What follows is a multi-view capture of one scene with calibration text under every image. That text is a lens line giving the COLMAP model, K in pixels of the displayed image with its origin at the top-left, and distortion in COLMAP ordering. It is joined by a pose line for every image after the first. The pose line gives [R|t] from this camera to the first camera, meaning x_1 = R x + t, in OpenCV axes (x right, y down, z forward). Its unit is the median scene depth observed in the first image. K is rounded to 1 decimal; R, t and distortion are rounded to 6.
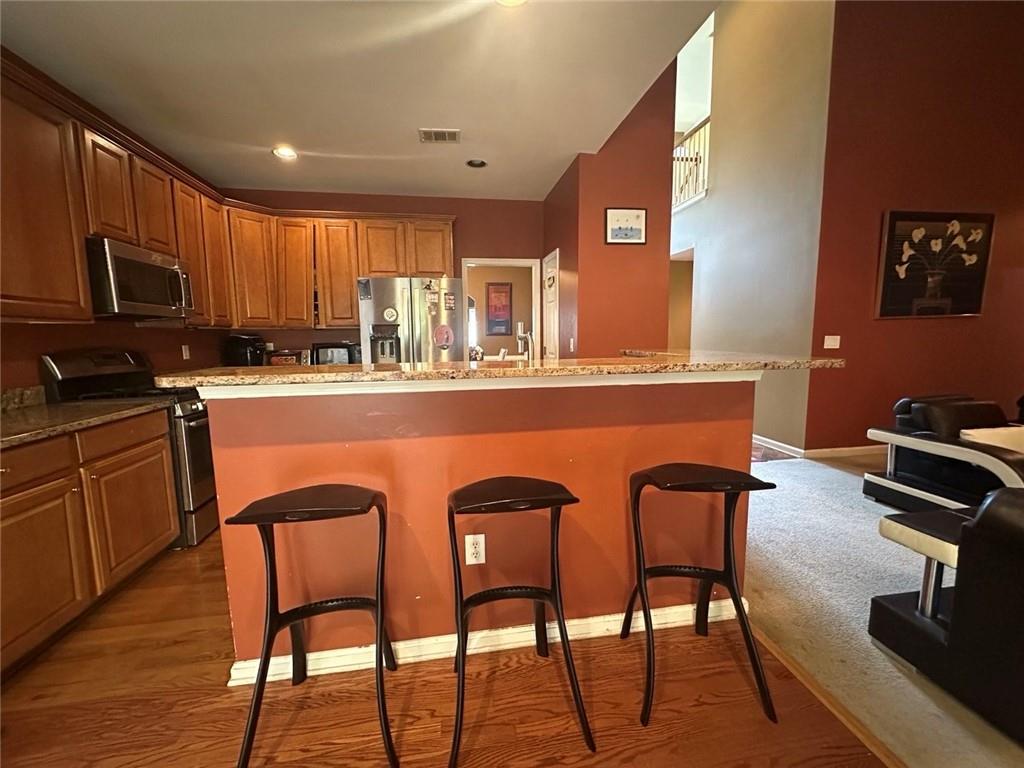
lens RADIAL K [[407.7, 0, 511.3], [0, 407.7, 382.2], [0, 0, 1]] dist [-0.007476, 0.000860]
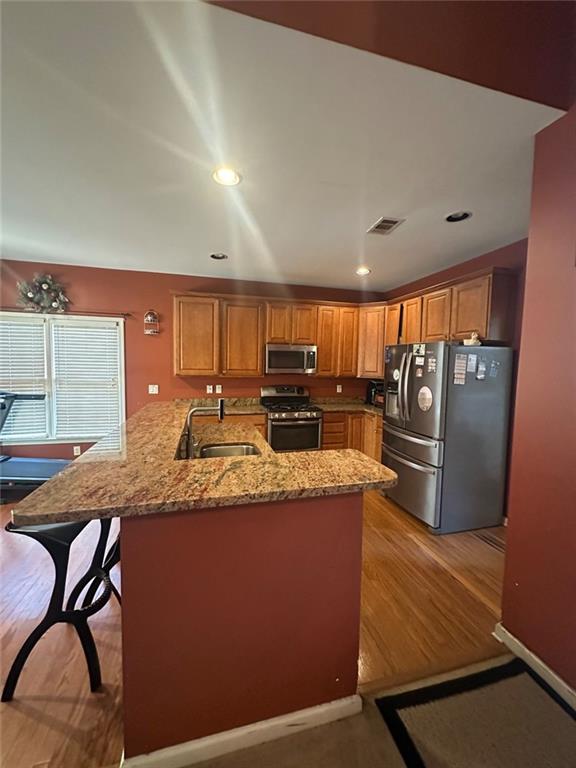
lens RADIAL K [[305.8, 0, 288.2], [0, 305.8, 382.4], [0, 0, 1]] dist [-0.007476, 0.000860]
pose [[0.098993, 0.077947, -0.992031, 0.641053], [-0.132190, 0.989122, 0.064527, -0.175958], [0.986269, 0.124748, 0.108220, 0.646557]]
